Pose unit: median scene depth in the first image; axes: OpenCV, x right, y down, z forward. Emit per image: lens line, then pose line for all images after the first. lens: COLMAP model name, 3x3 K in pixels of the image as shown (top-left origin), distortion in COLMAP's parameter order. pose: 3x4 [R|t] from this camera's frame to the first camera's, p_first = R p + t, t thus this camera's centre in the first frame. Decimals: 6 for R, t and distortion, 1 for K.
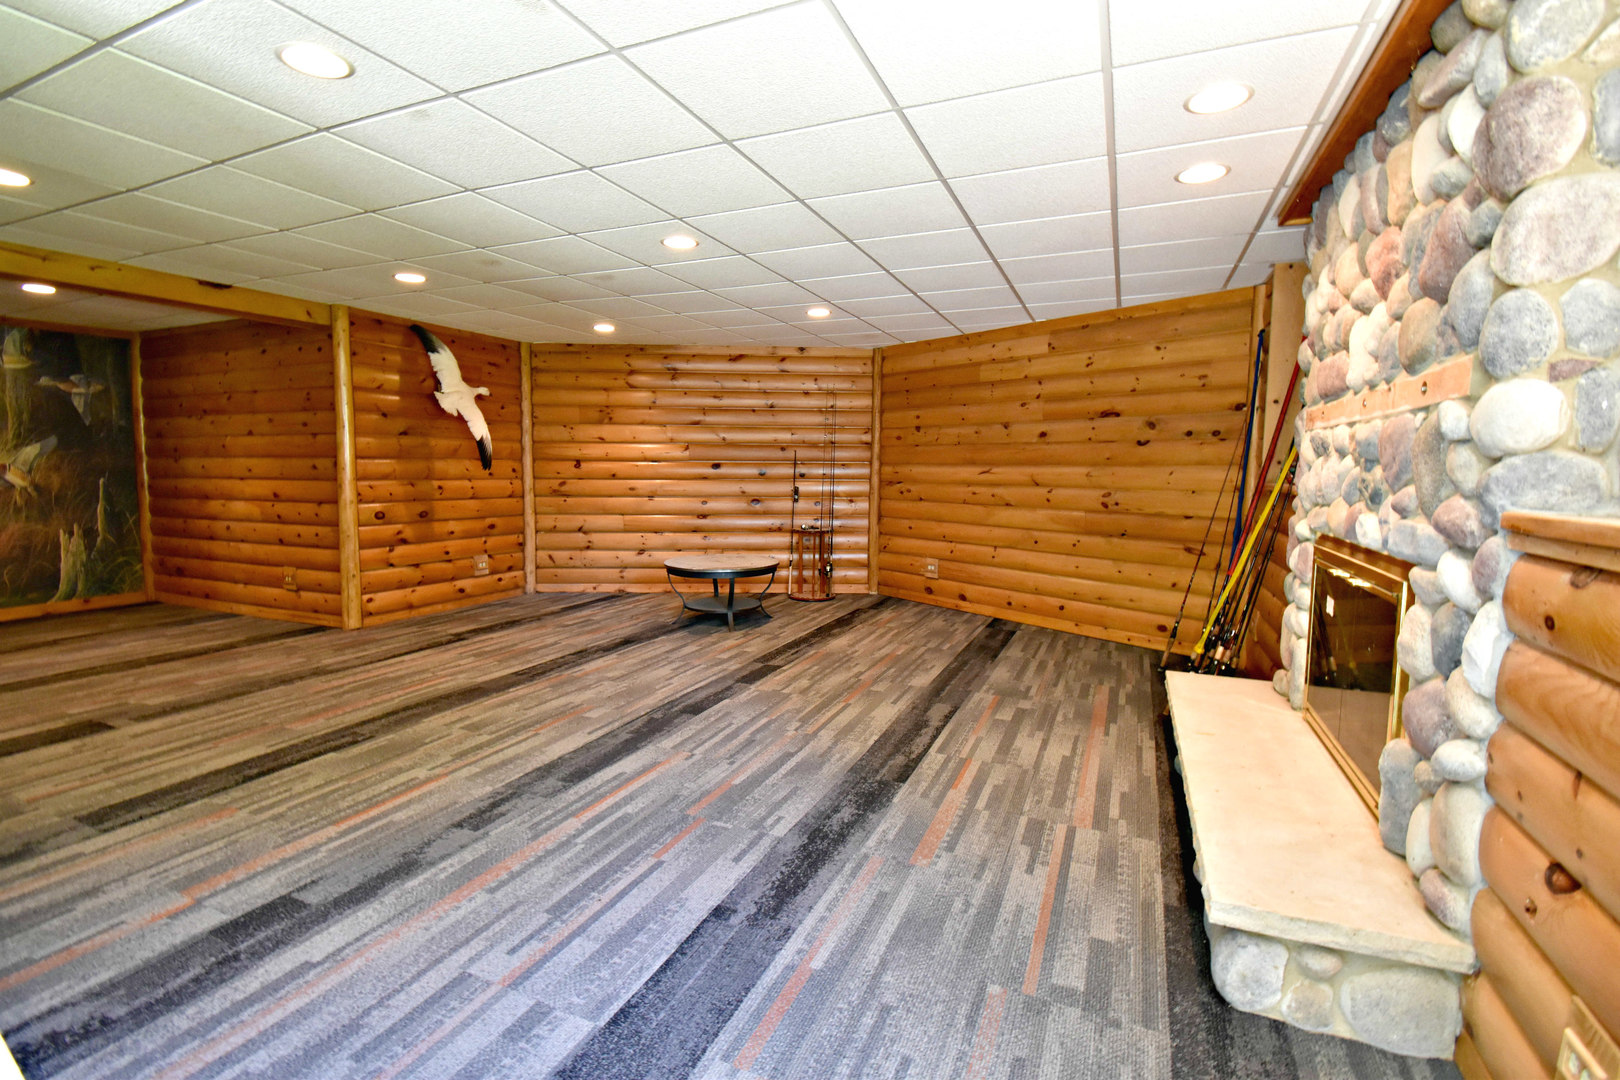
lens RADIAL K [[737.2, 0, 810.0], [0, 737.2, 540.0], [0, 0, 1]] dist [0.017745, -0.024350]
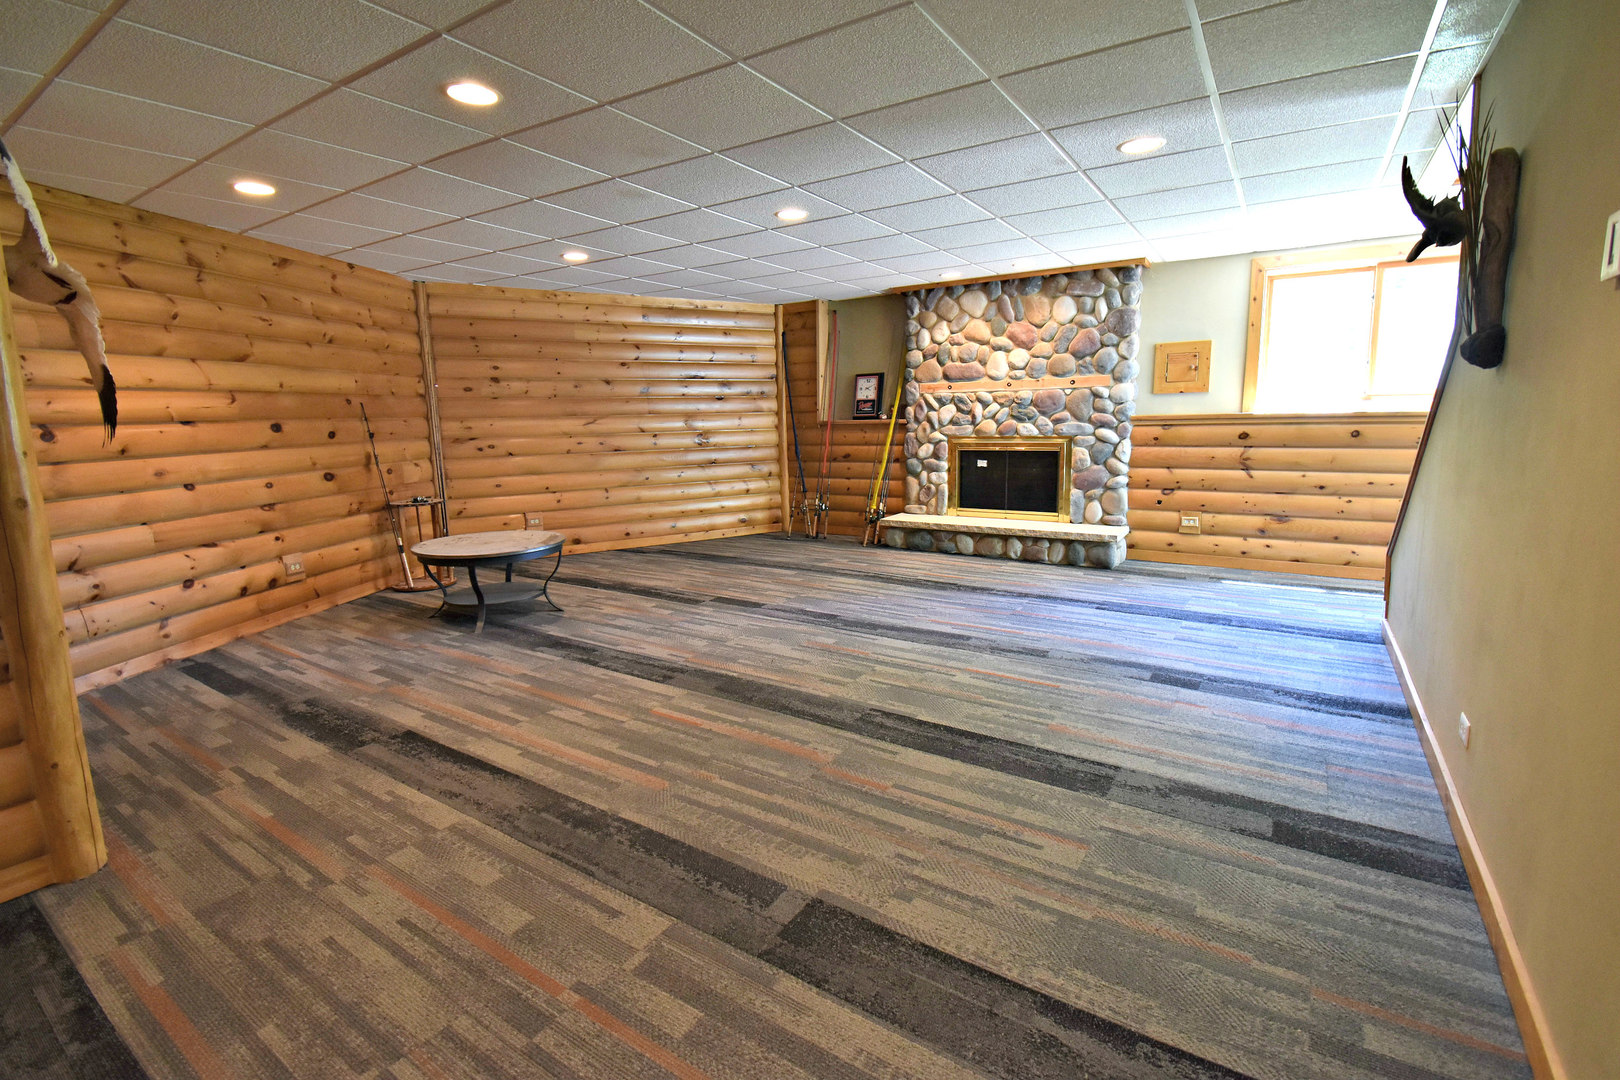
lens RADIAL K [[737.2, 0, 810.0], [0, 737.2, 540.0], [0, 0, 1]] dist [0.017745, -0.024350]
pose [[0.152988, -0.177245, 0.972203, -1.373796], [0.123560, 0.979495, 0.159131, -0.093767], [-0.980473, 0.095780, 0.171751, 0.839075]]
